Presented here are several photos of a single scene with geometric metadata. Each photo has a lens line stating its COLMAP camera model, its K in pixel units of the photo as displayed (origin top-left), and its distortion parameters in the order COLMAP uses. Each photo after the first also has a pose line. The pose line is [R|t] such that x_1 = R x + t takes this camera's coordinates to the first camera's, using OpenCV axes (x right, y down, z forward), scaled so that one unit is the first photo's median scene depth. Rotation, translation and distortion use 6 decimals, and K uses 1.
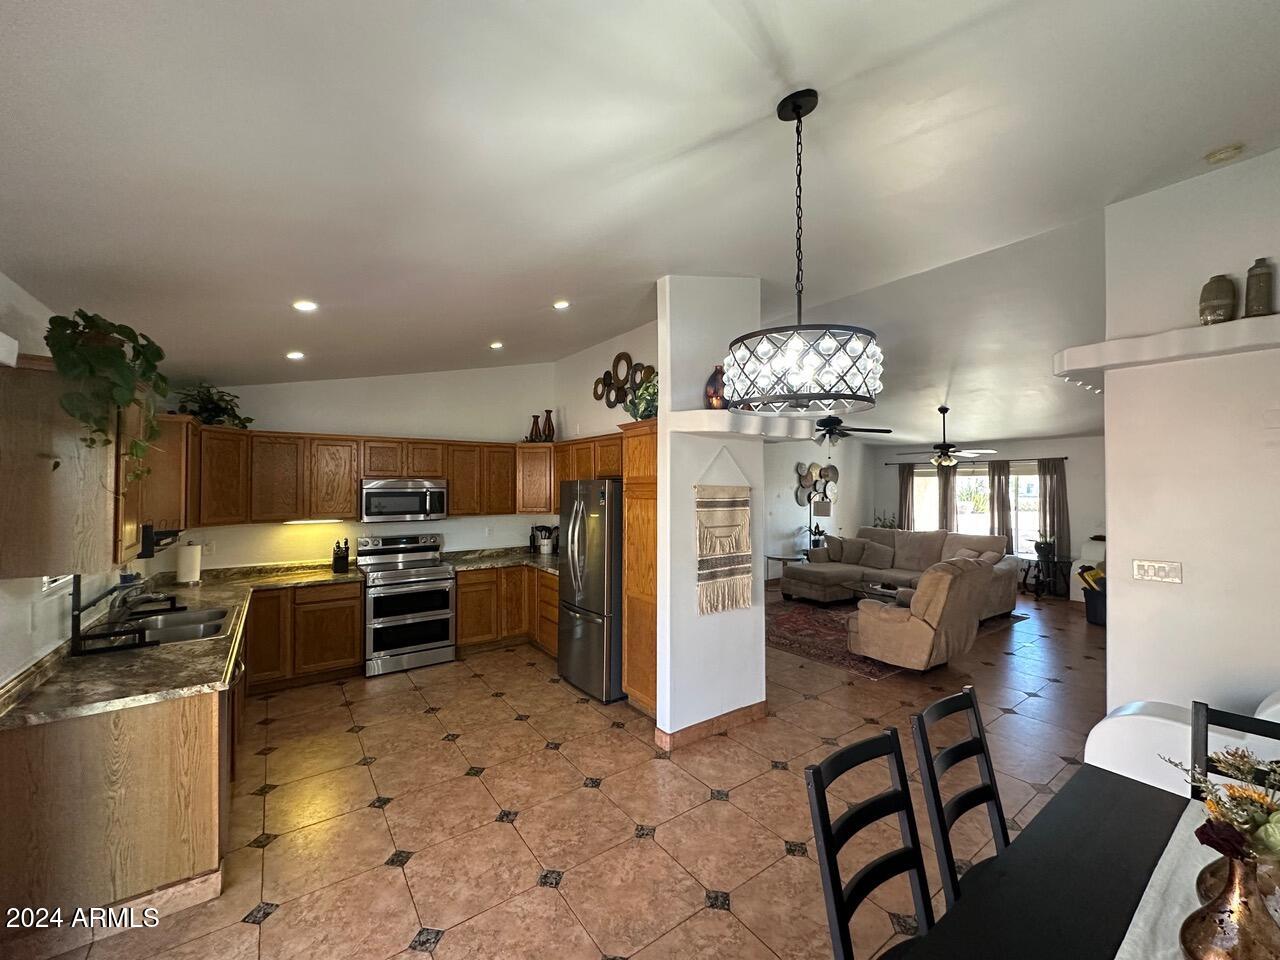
lens RADIAL K [[512.4, 0, 645.0], [0, 512.4, 481.6], [0, 0, 1]] dist [0.000039, 0.000377]
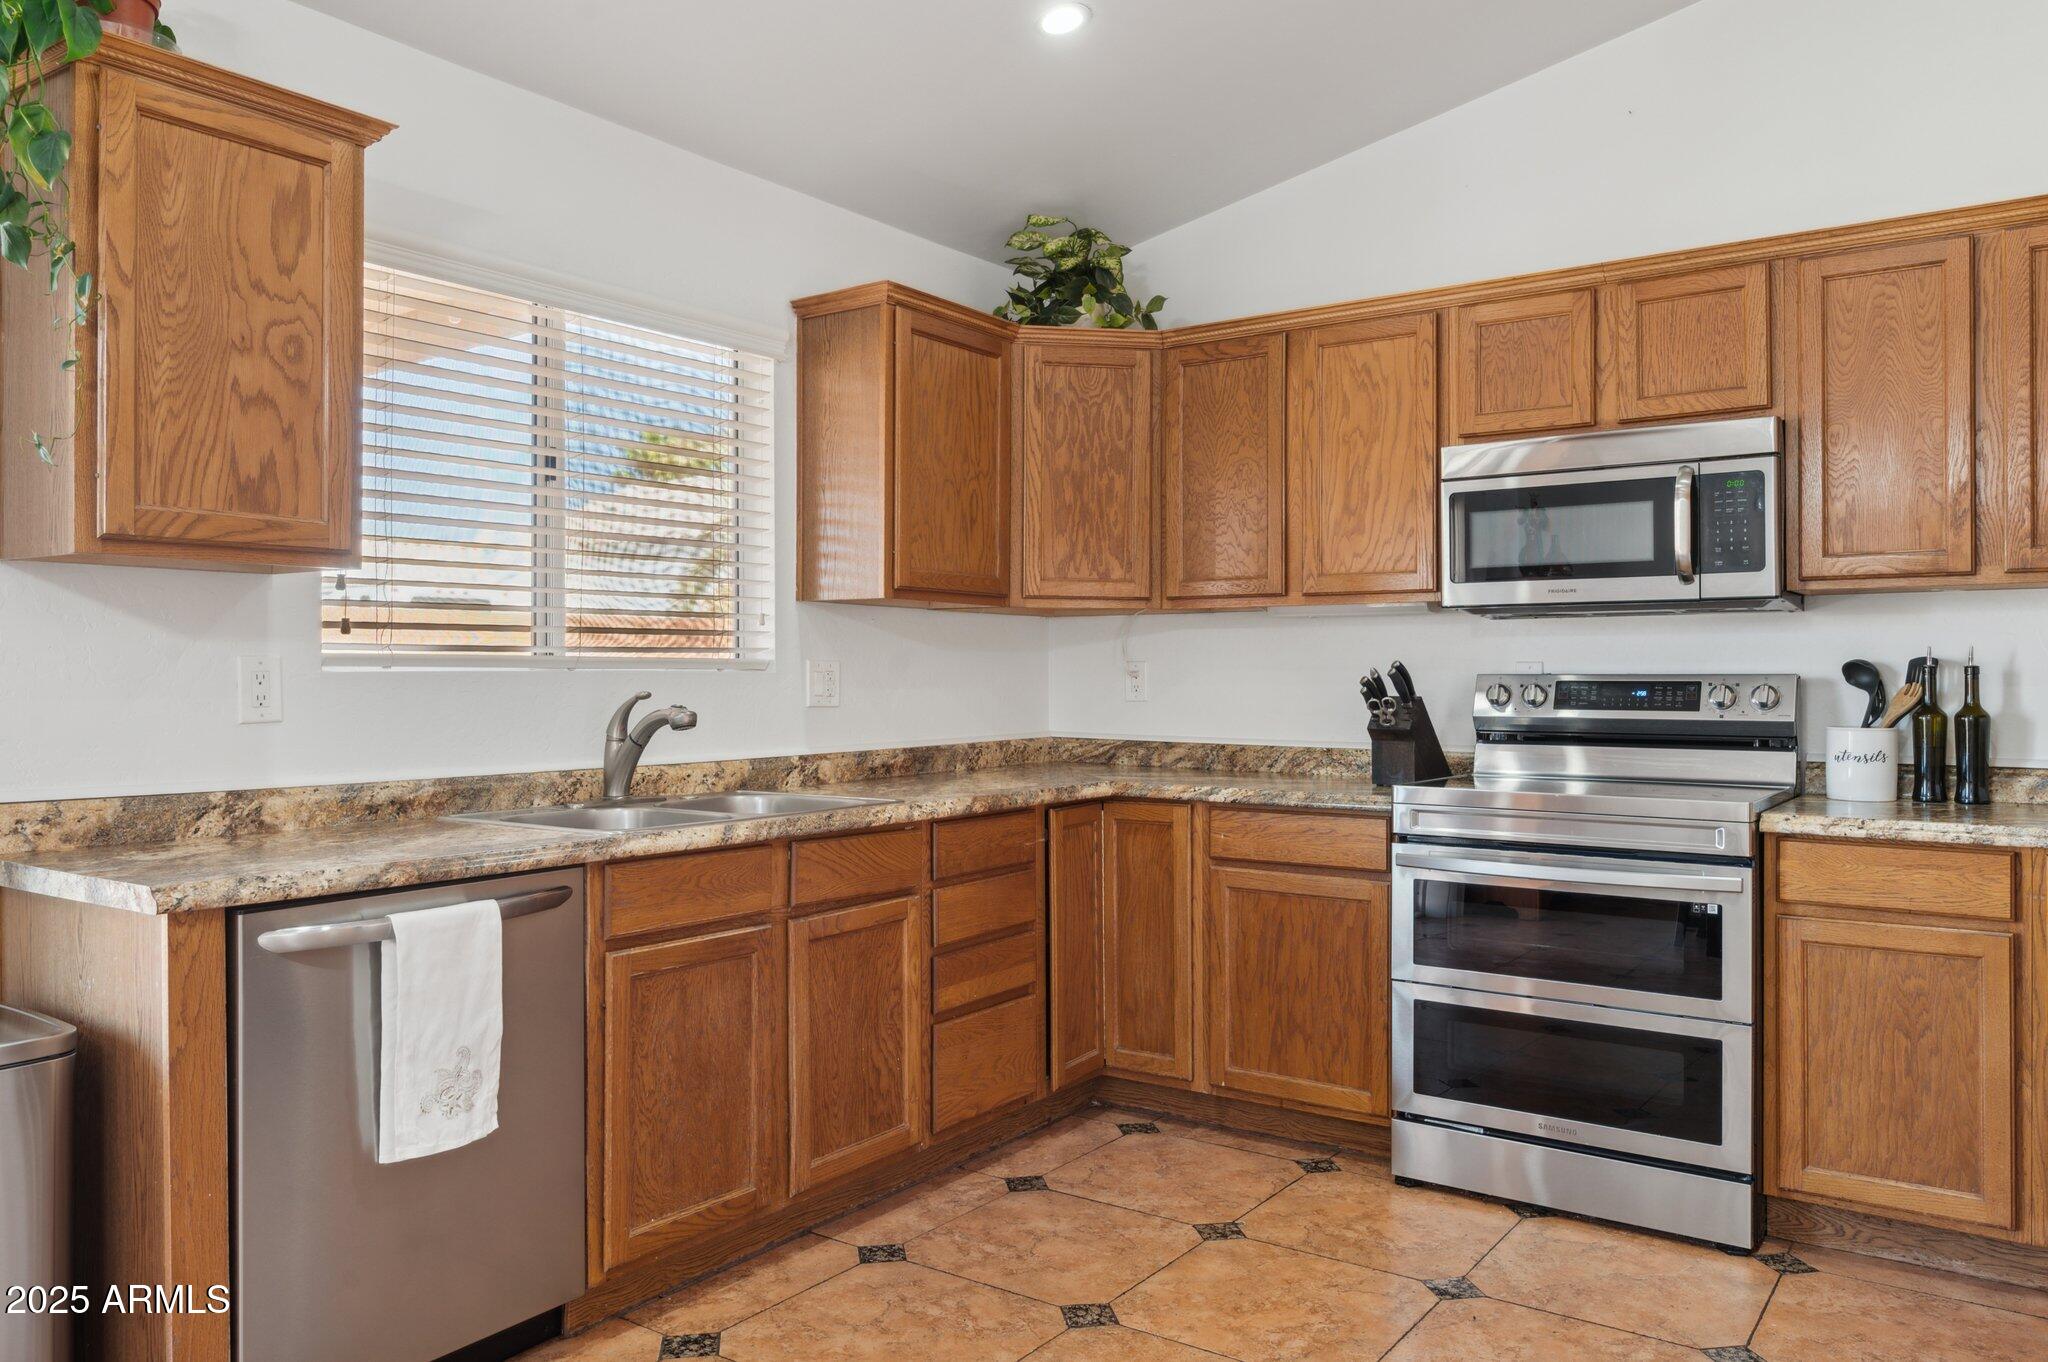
lens RADIAL K [[1465.7, 0, 1028.6], [0, 1465.7, 666.8], [0, 0, 1]] dist [0.006775, 0.000770]
pose [[0.325514, -0.007825, -0.945505, 0.111161], [0.005928, 0.999963, -0.006235, 0.118254], [0.945519, -0.003575, 0.325548, 0.560395]]
